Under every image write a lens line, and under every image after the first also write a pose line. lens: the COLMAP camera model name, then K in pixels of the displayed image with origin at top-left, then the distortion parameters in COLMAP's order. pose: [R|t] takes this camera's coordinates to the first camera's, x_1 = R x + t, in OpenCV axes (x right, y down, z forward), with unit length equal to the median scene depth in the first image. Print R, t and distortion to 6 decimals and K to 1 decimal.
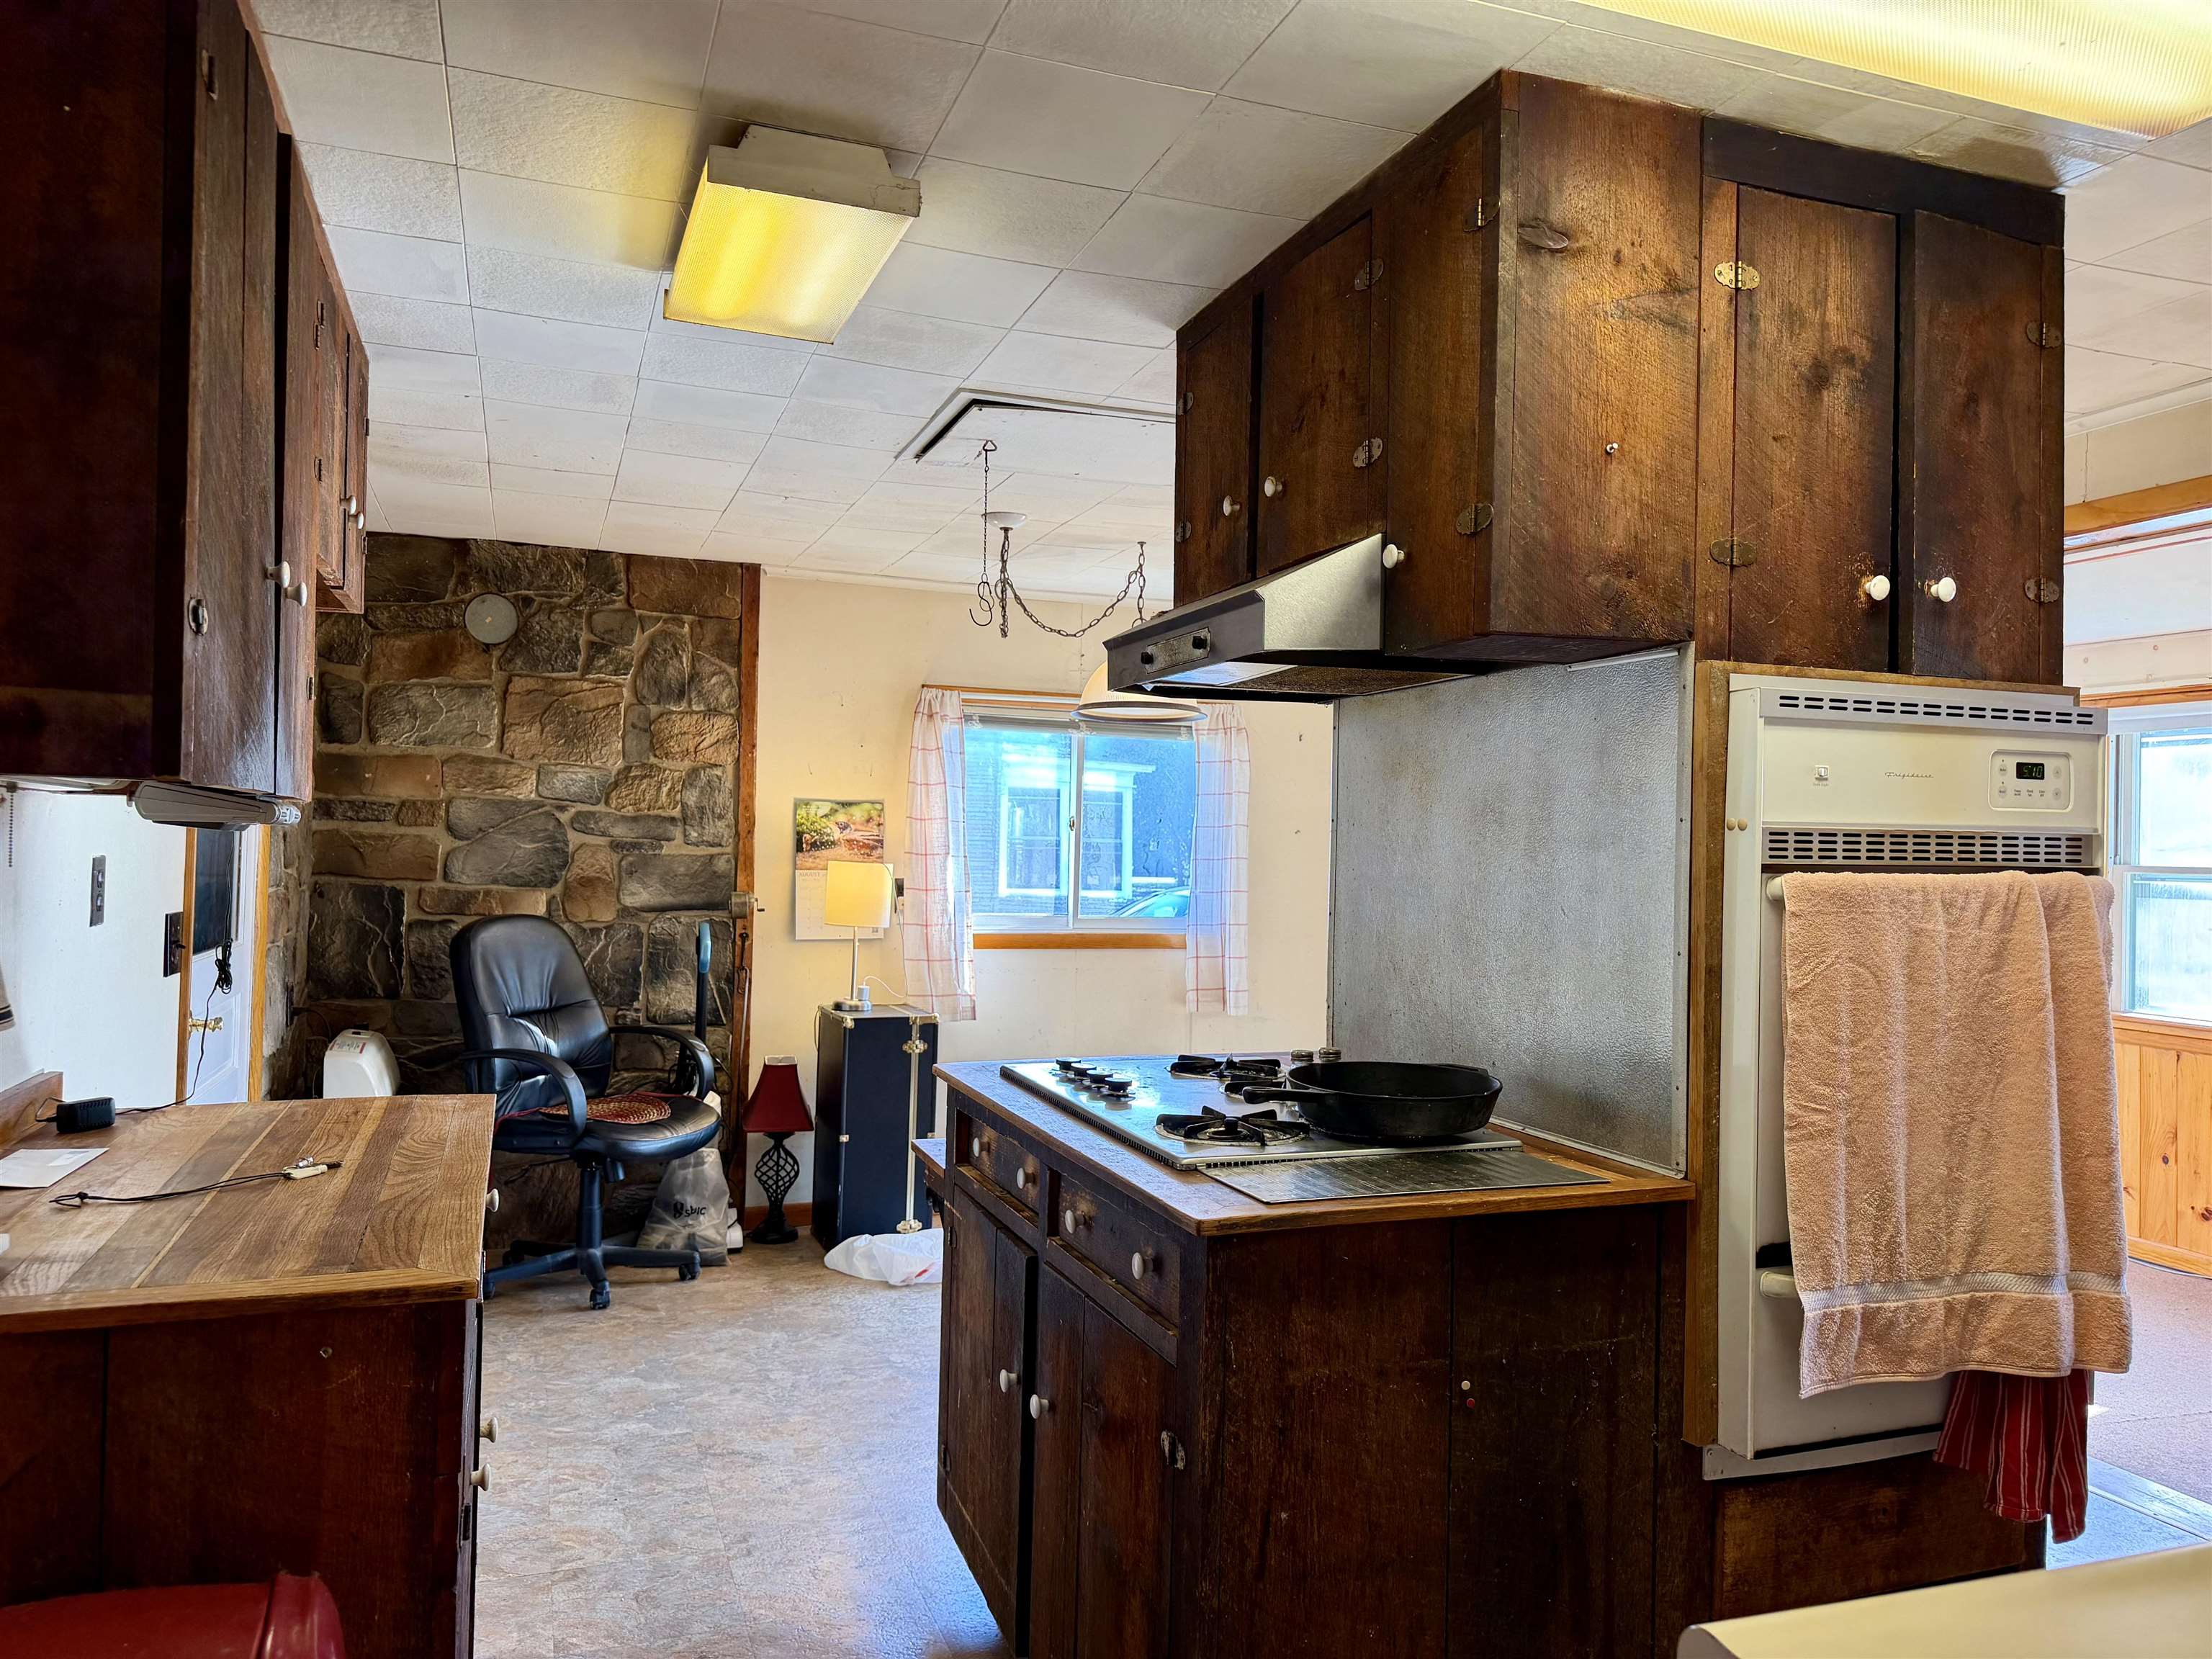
lens RADIAL K [[1553.0, 0, 1109.6], [0, 1553.0, 830.3], [0, 0, 1]] dist [0.132862, -0.171403]
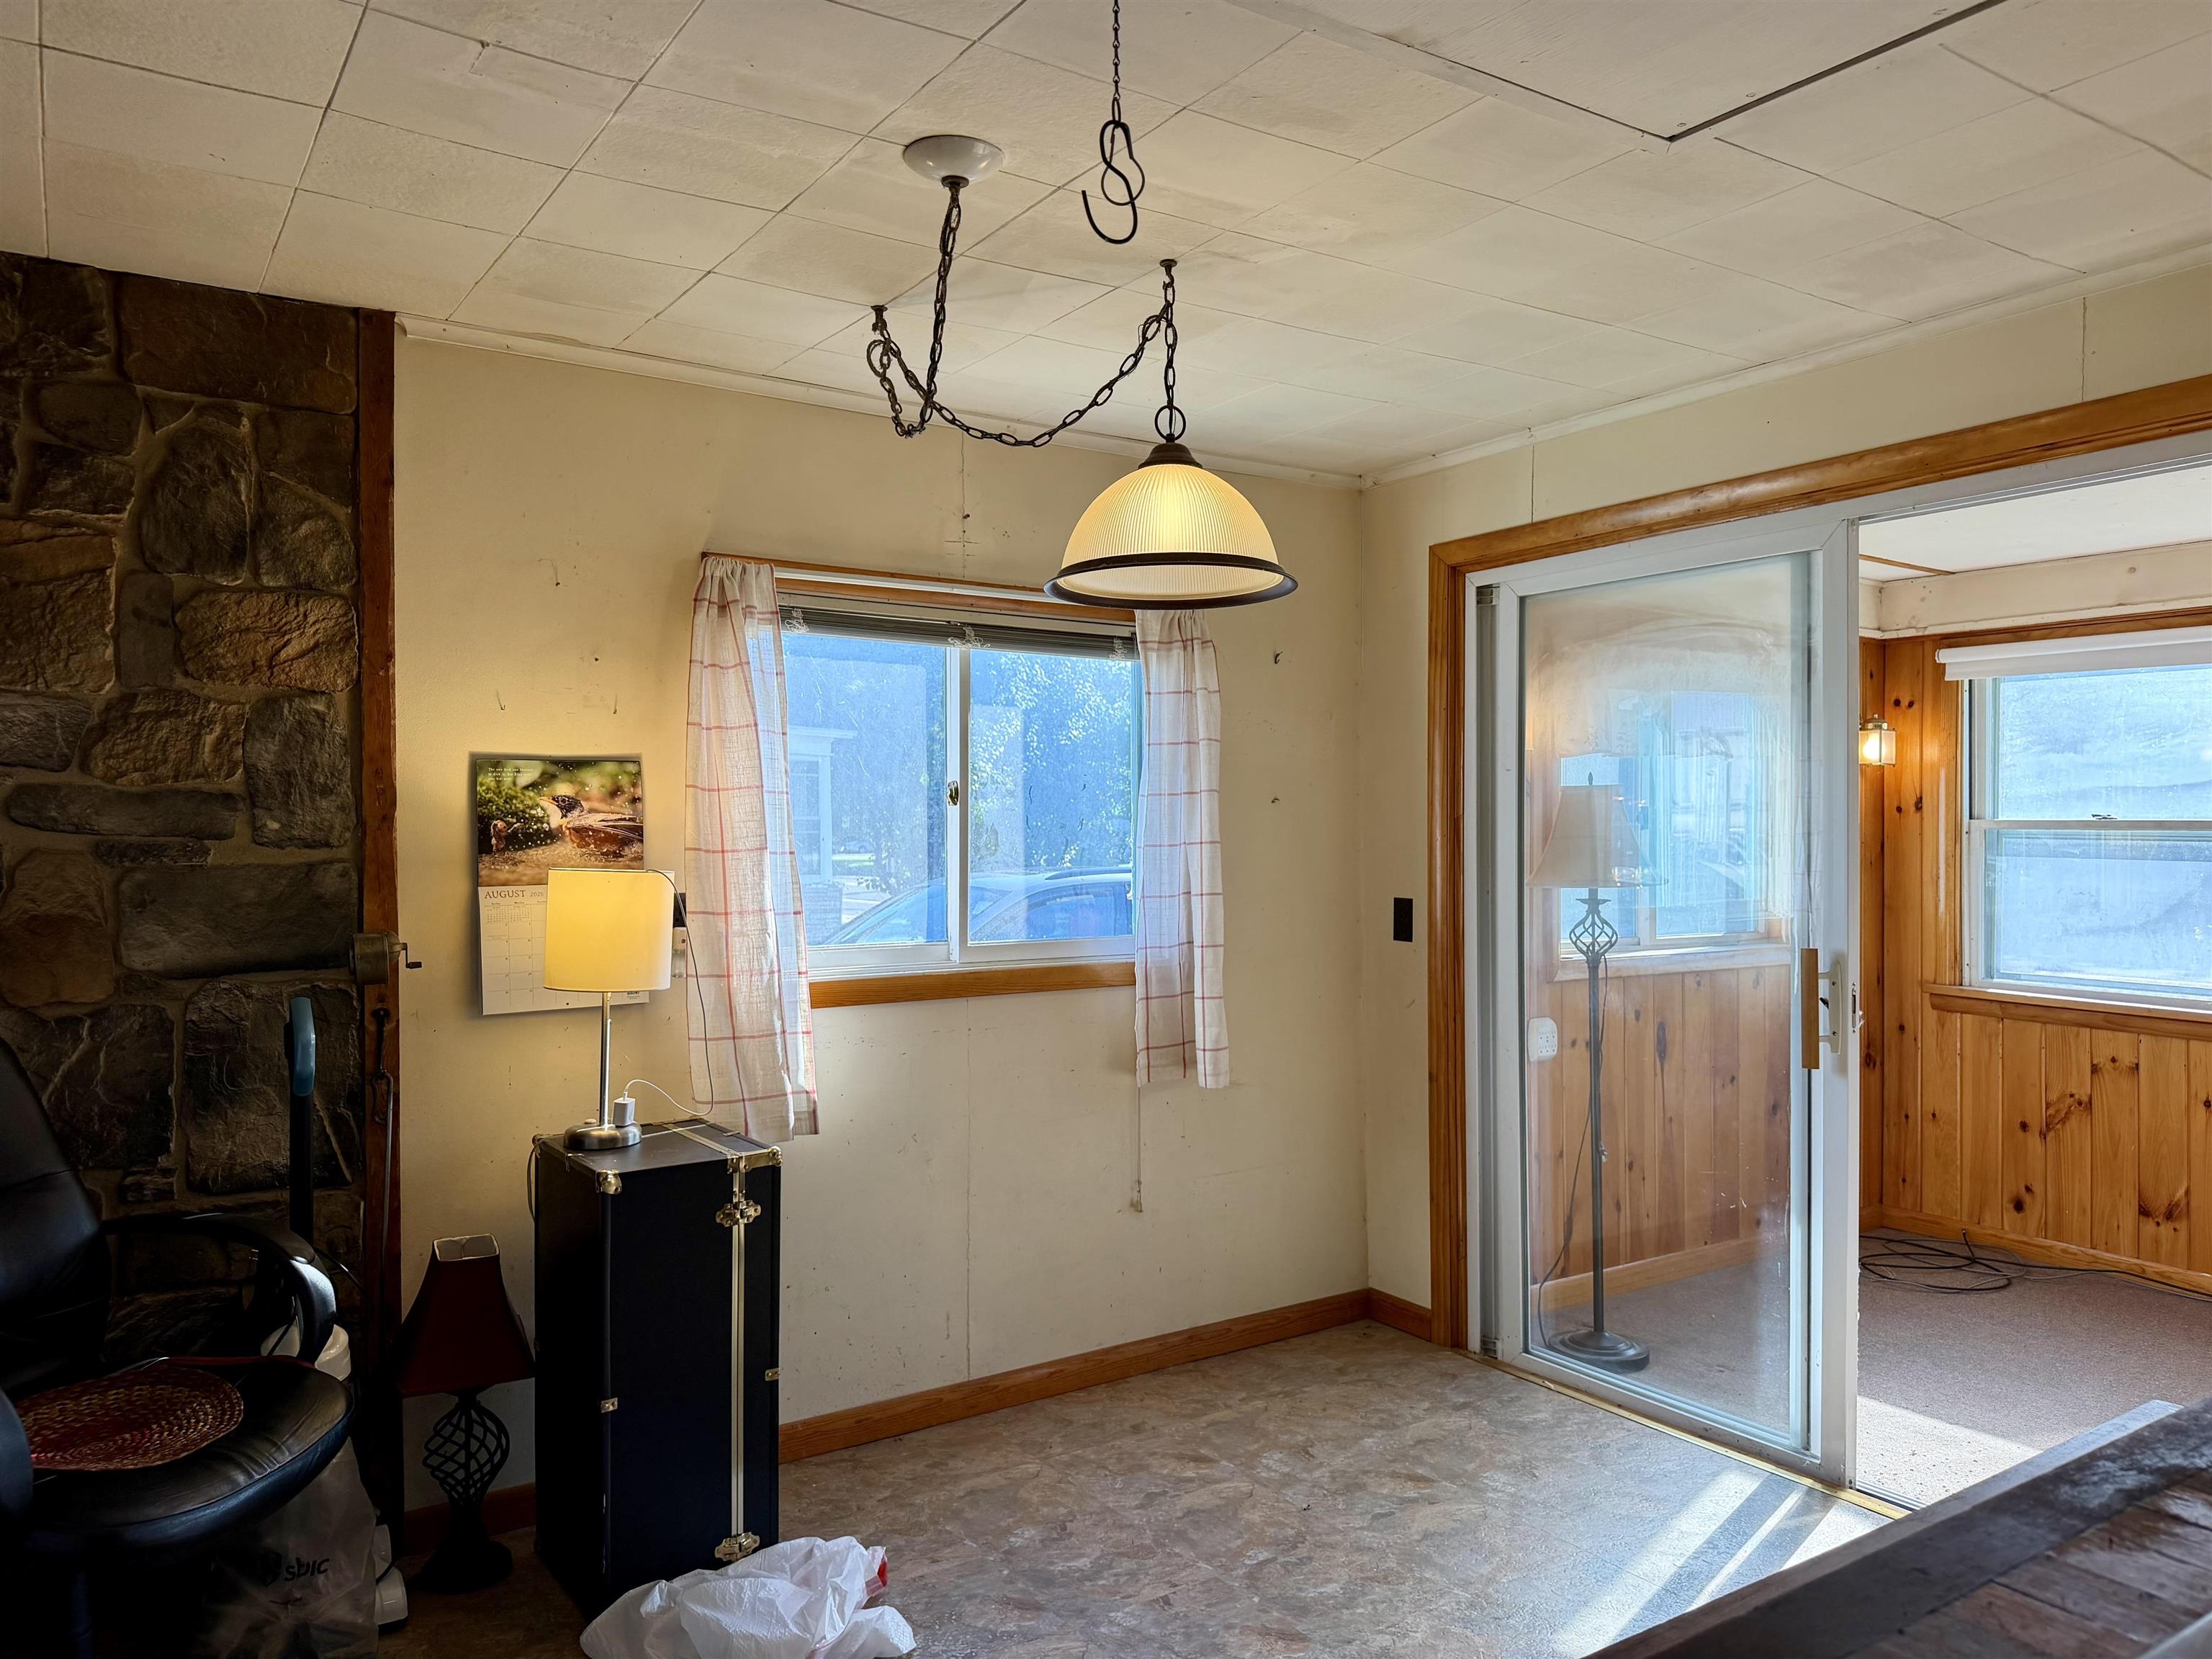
lens RADIAL K [[1569.3, 0, 1115.5], [0, 1569.3, 841.6], [0, 0, 1]] dist [0.039070, -0.056626]
pose [[0.973011, -0.025699, 0.229322, -0.114243], [0.020313, 0.999460, 0.025818, 0.000100], [-0.229862, -0.020463, 0.973008, 0.427643]]
